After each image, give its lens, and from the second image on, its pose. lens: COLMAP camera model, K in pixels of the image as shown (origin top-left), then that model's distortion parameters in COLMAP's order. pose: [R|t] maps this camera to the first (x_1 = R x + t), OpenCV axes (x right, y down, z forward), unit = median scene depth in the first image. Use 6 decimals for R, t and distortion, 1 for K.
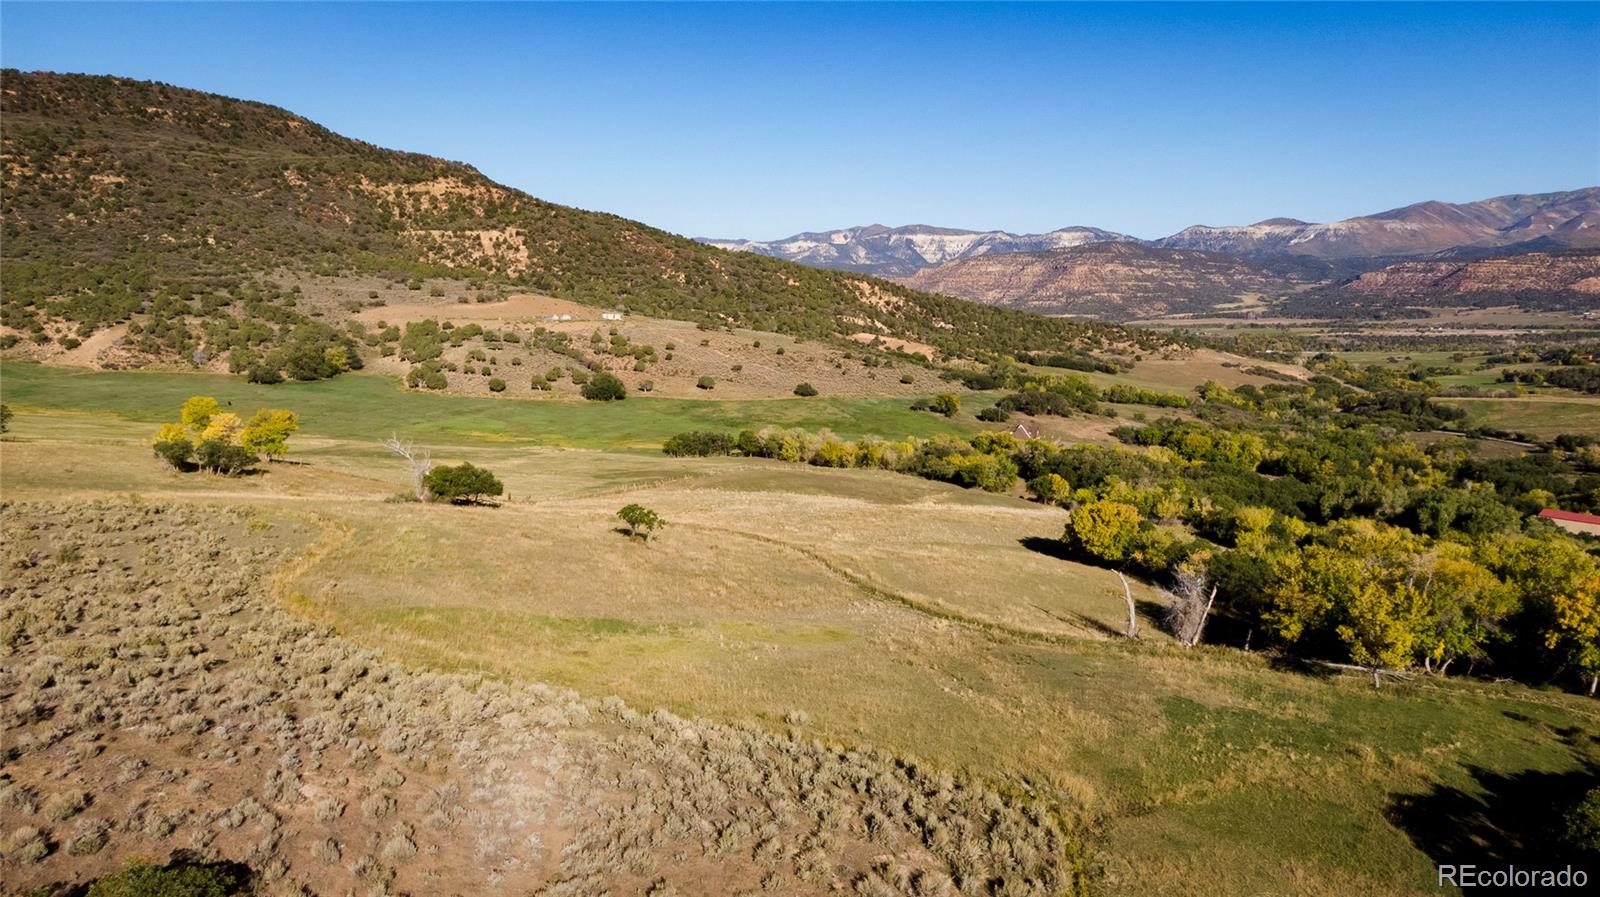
lens RADIAL K [[1153.8, 0, 807.8], [0, 1153.8, 458.7], [0, 0, 1]] dist [0.045829, -0.060272]
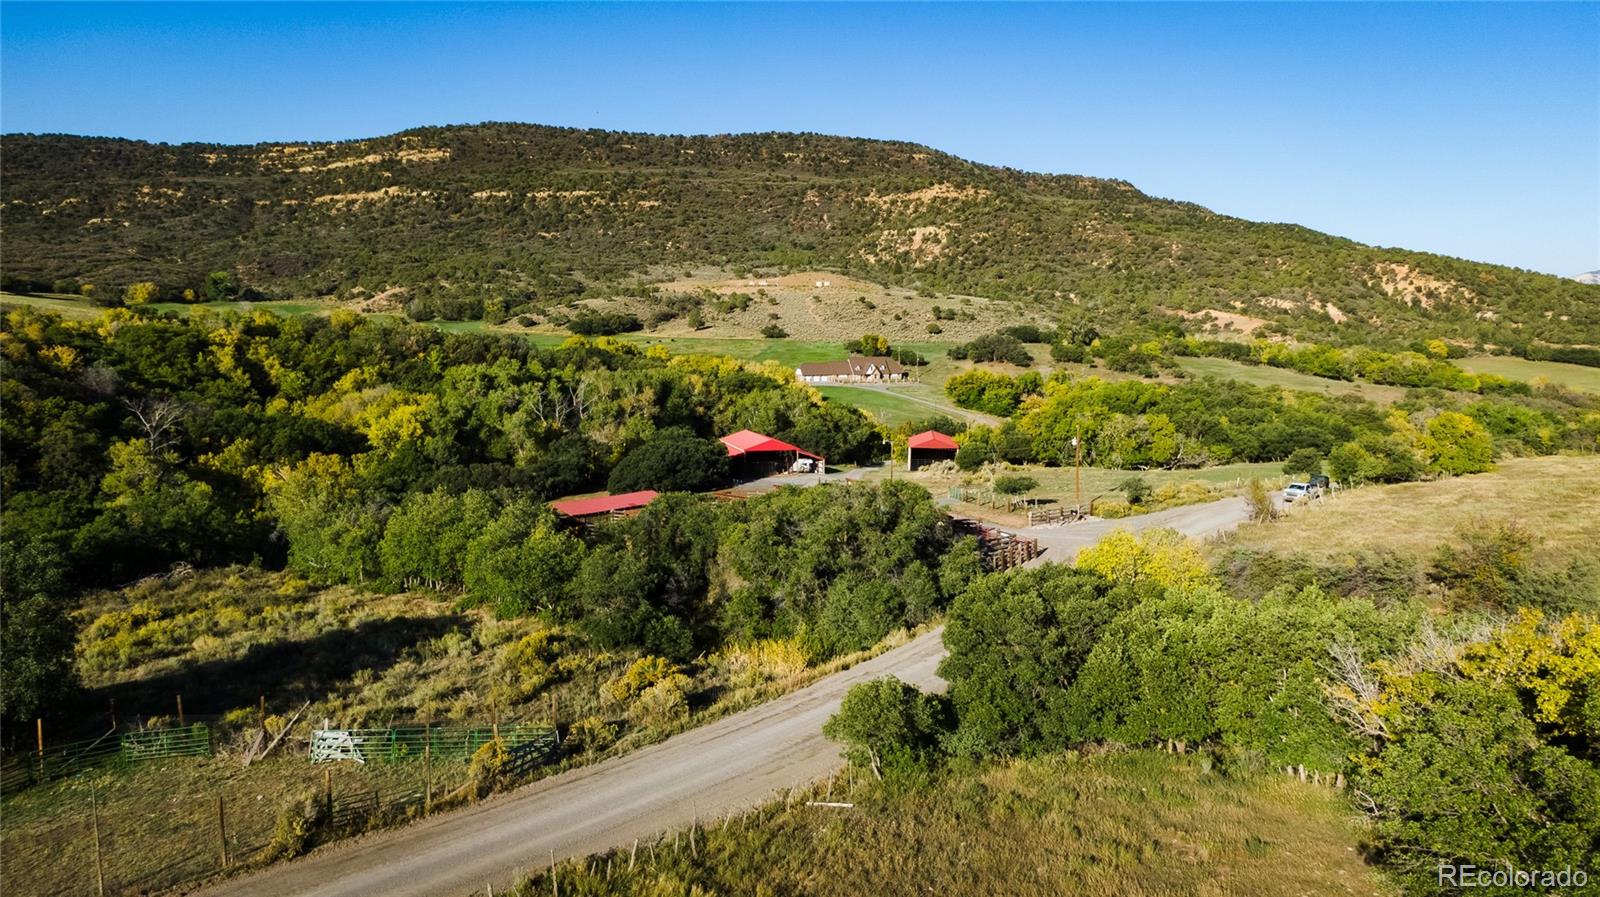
lens RADIAL K [[1153.8, 0, 811.0], [0, 1153.8, 446.9], [0, 0, 1]] dist [0.045829, -0.060272]
pose [[0.703279, 0.063179, -0.708101, 0.114750], [-0.102902, 0.994600, -0.013459, 0.007480], [0.703427, 0.082330, 0.705983, 0.059202]]
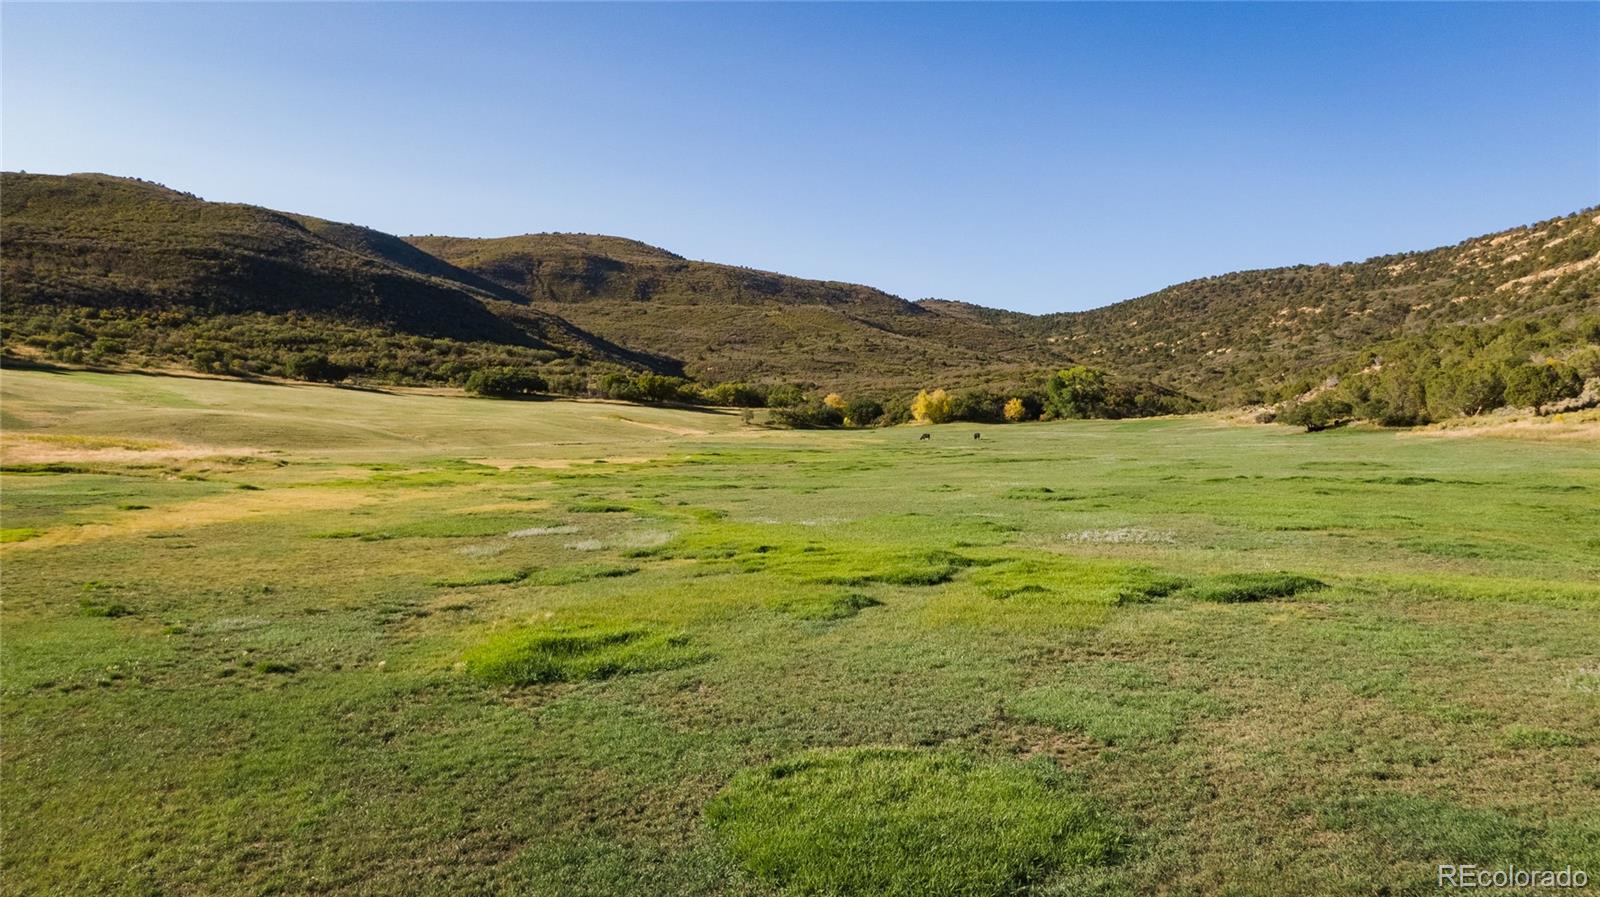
lens RADIAL K [[1153.8, 0, 791.6], [0, 1153.8, 461.1], [0, 0, 1]] dist [0.045829, -0.060272]
pose [[-0.261957, -0.034753, -0.964454, 0.003065], [-0.159116, 0.987230, 0.007644, -0.003247], [0.951872, 0.155463, -0.264142, 0.137009]]
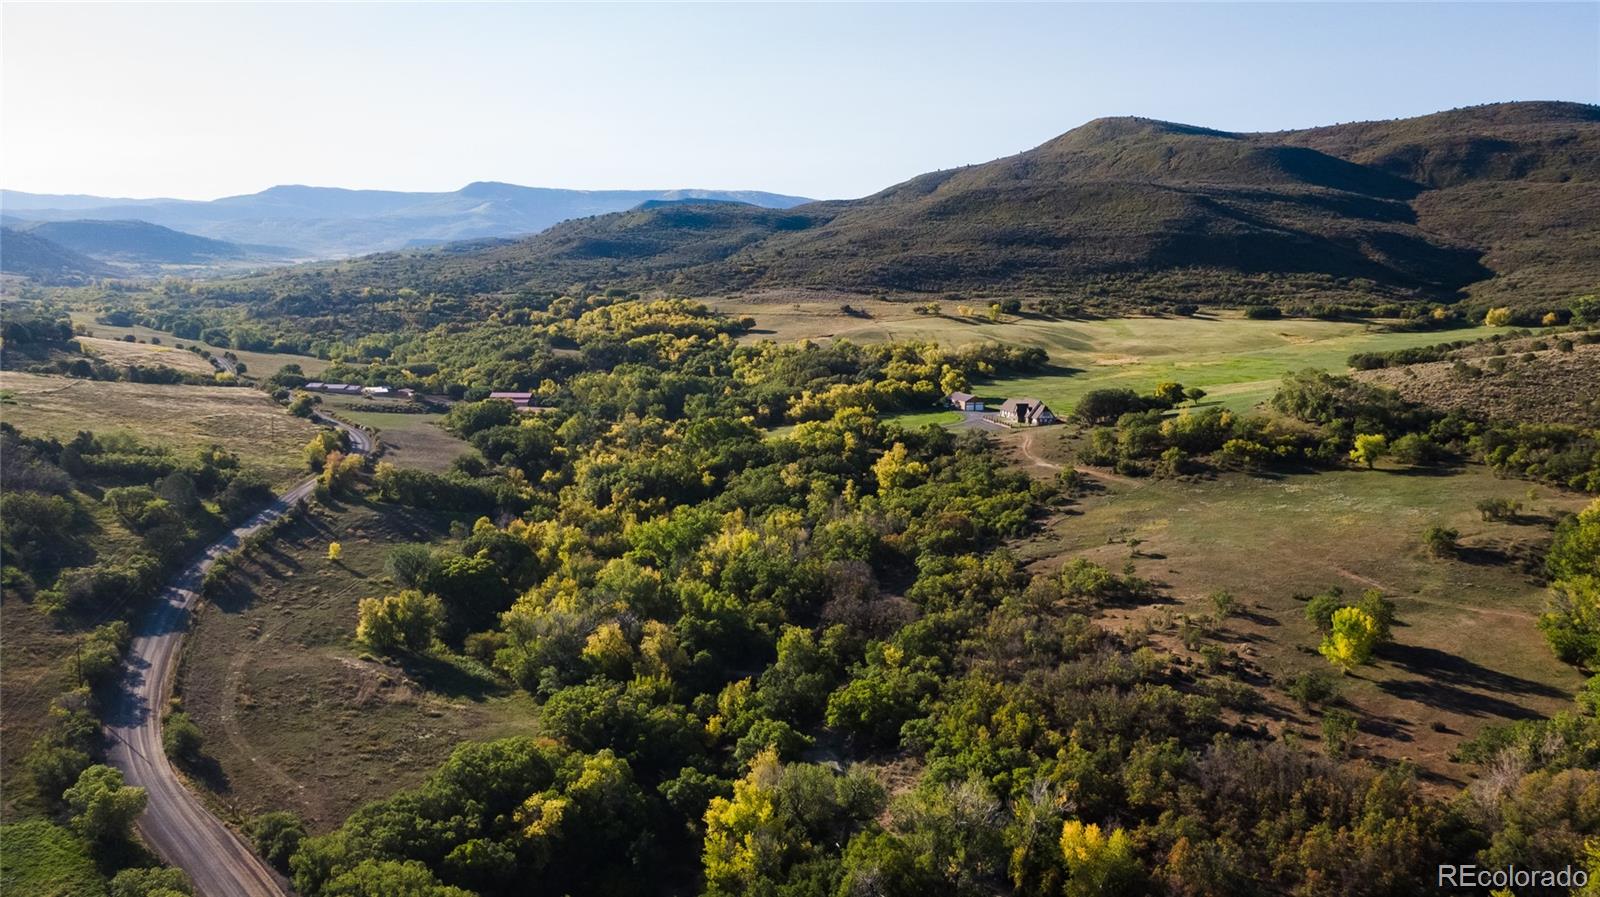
lens RADIAL K [[1153.8, 0, 808.2], [0, 1153.8, 459.9], [0, 0, 1]] dist [0.045829, -0.060272]
pose [[-0.866421, 0.046833, -0.497113, 0.114182], [-0.095651, 0.961586, 0.257301, -0.028419], [0.490067, 0.270481, -0.828659, 0.246283]]
